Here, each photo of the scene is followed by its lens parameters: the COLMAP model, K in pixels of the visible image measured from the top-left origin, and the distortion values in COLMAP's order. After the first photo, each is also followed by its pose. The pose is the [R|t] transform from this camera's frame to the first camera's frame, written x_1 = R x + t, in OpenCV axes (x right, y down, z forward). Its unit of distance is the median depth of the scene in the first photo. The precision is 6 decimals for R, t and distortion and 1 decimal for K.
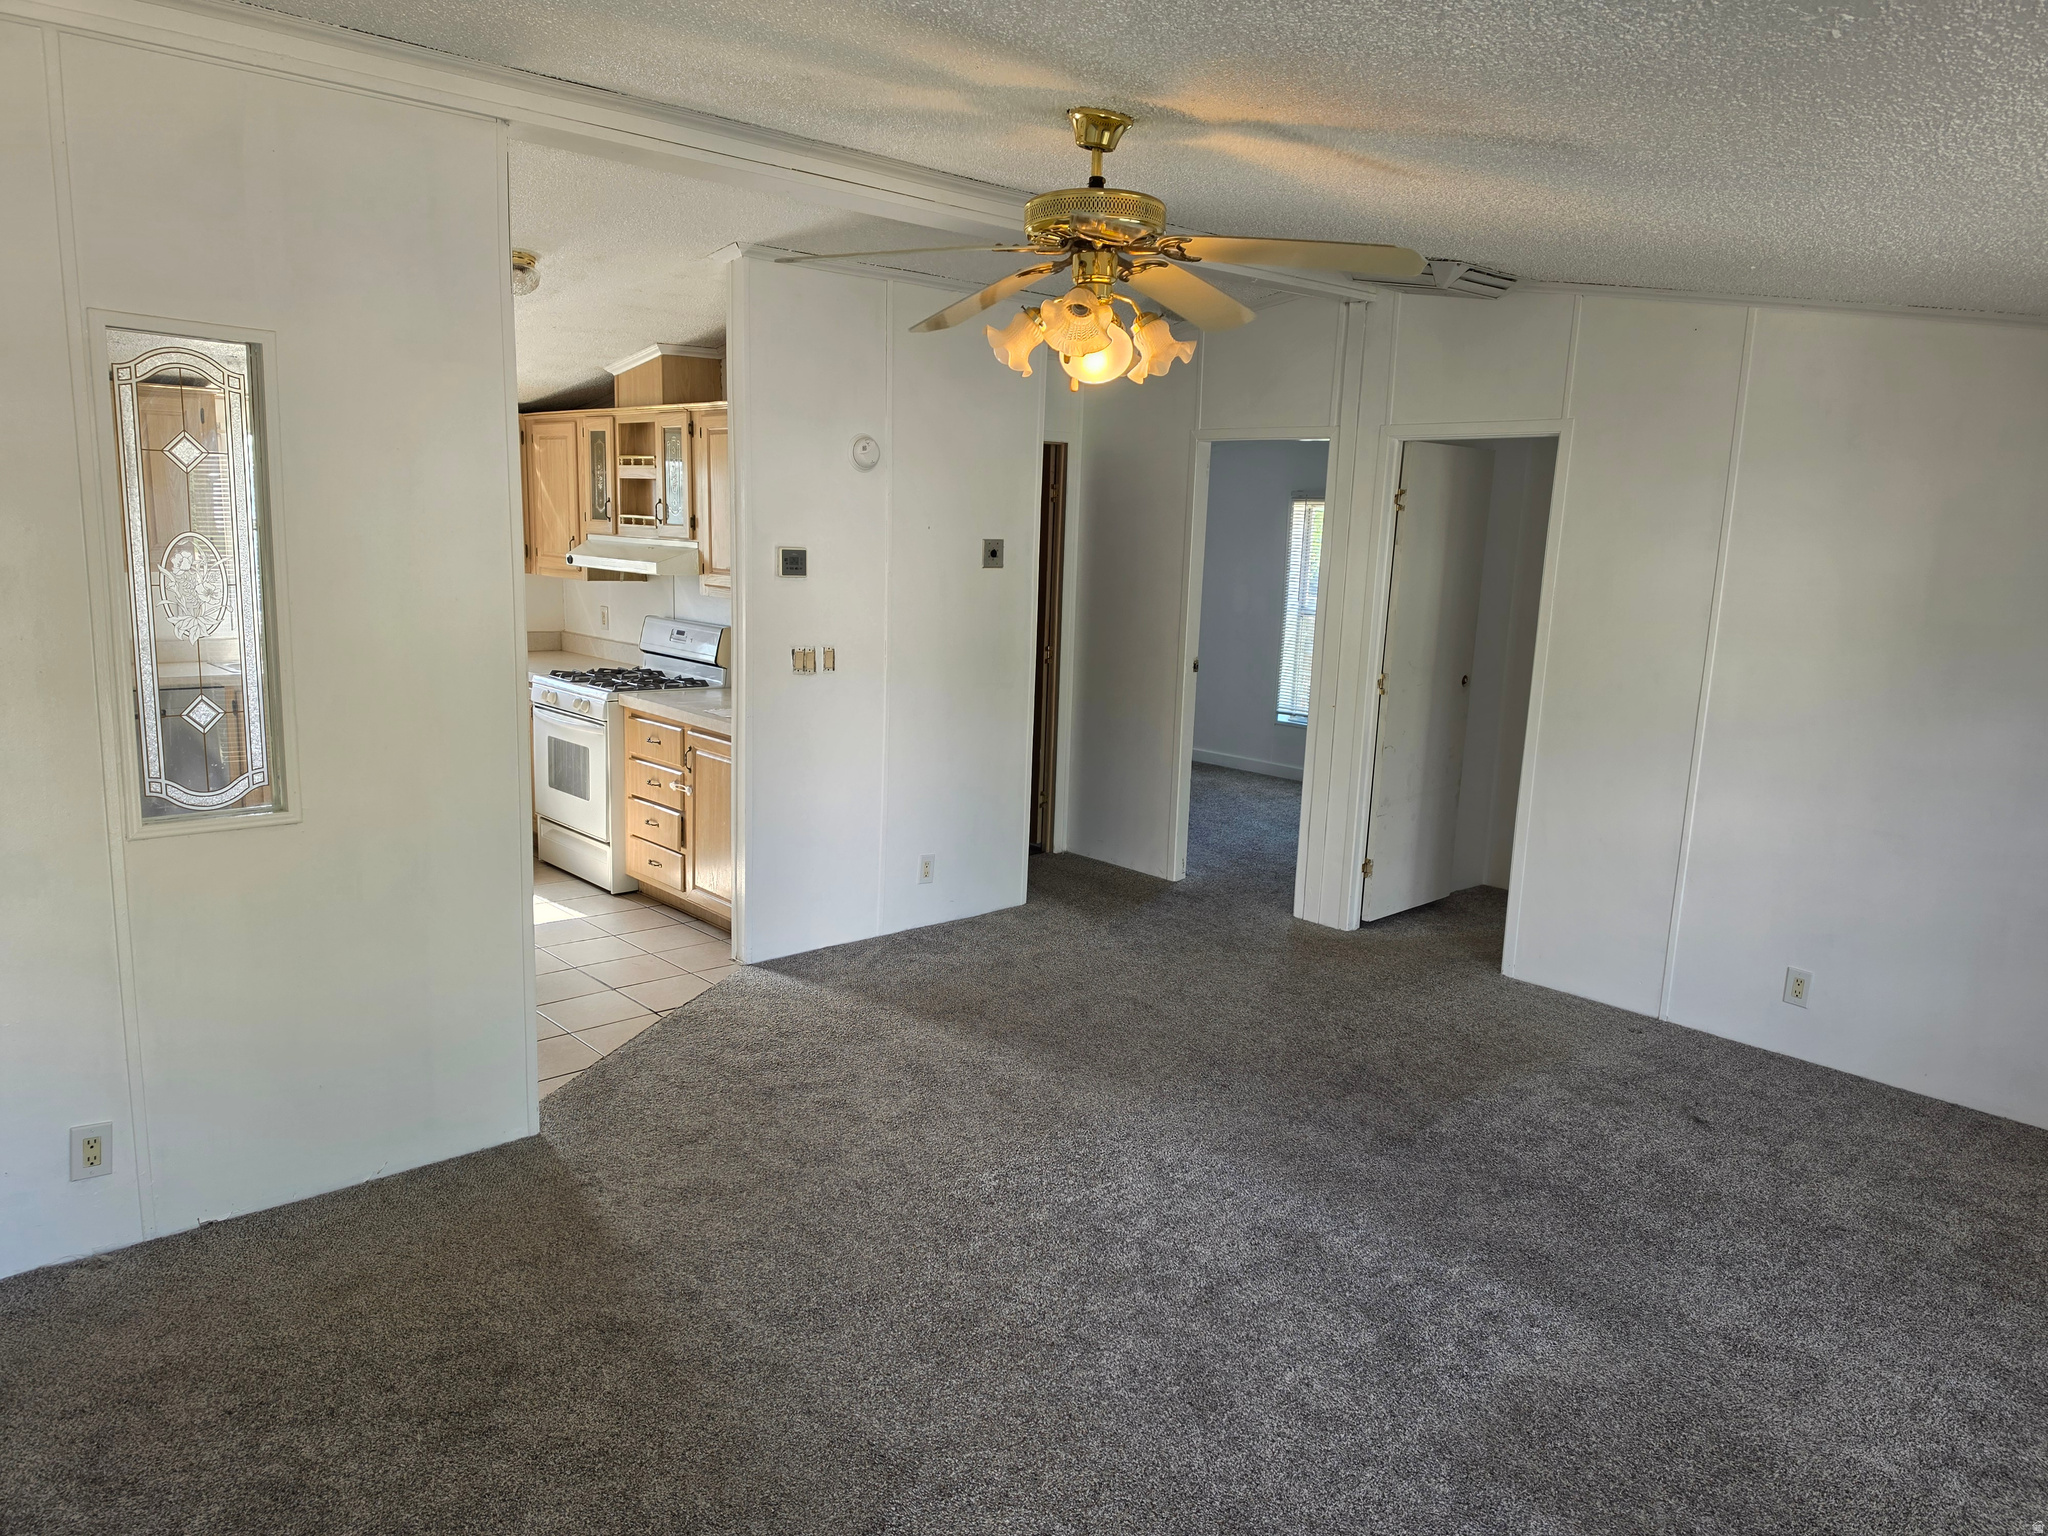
lens RADIAL K [[1409.9, 0, 1033.2], [0, 1409.9, 775.0], [0, 0, 1]] dist [0.133747, -0.189366]
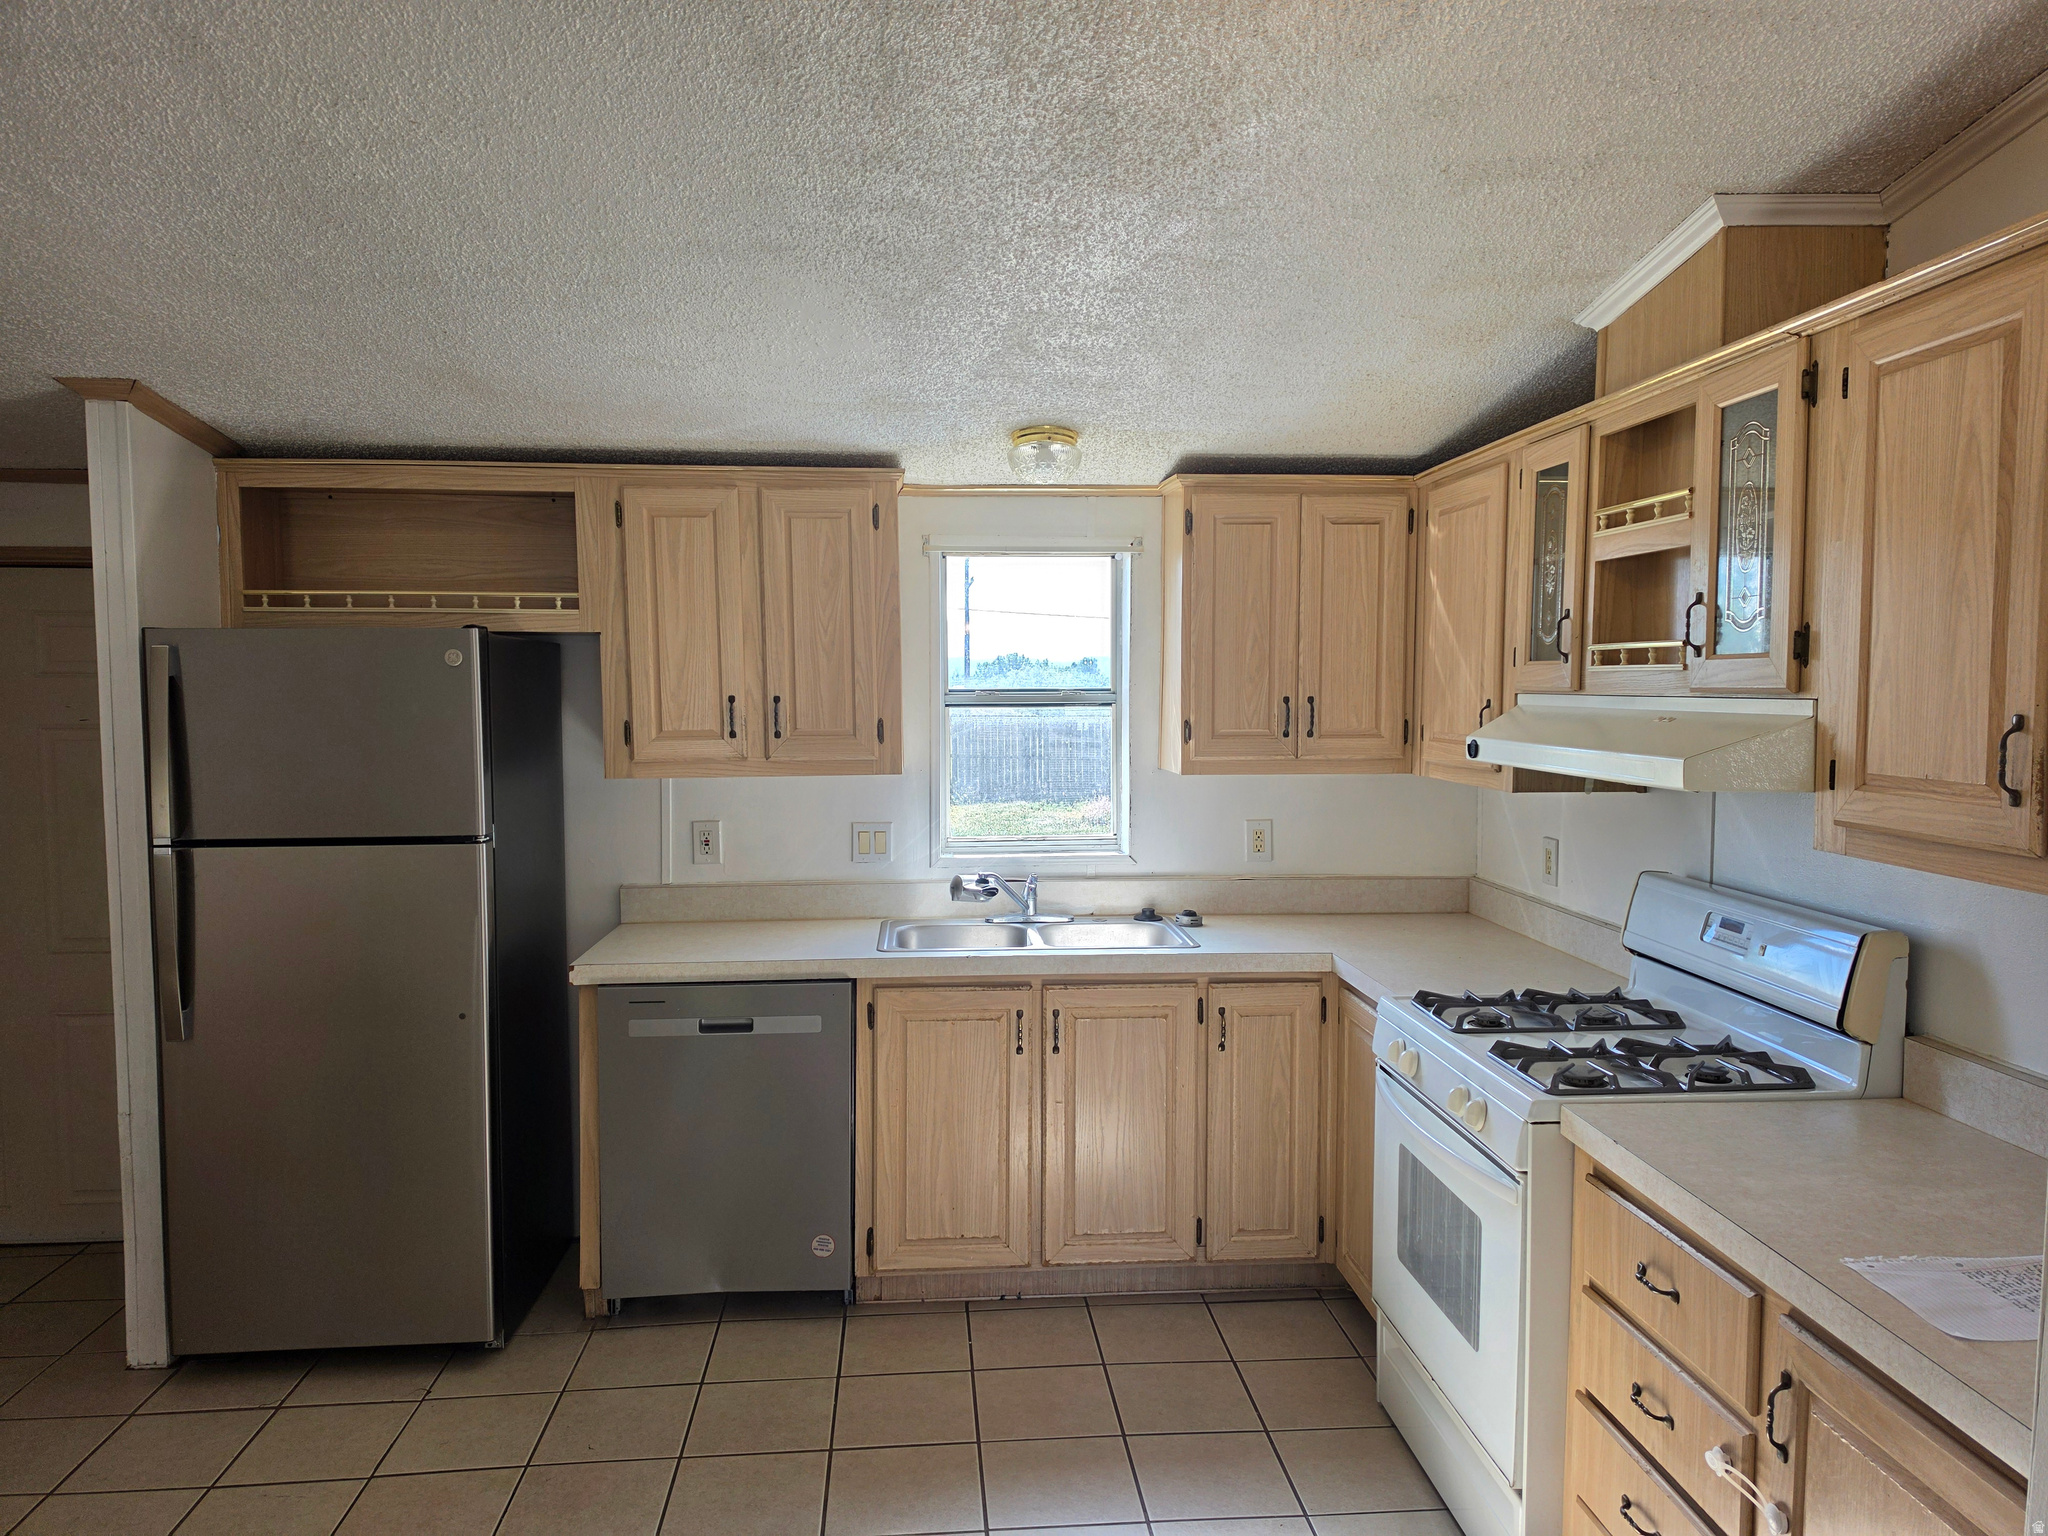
lens RADIAL K [[1409.9, 0, 1033.2], [0, 1409.9, 775.0], [0, 0, 1]] dist [0.133747, -0.189366]
pose [[0.791493, 0.007449, -0.611132, -0.161292], [-0.080589, 0.992467, -0.092275, -0.091801], [0.605841, 0.122286, 0.786131, 0.574335]]
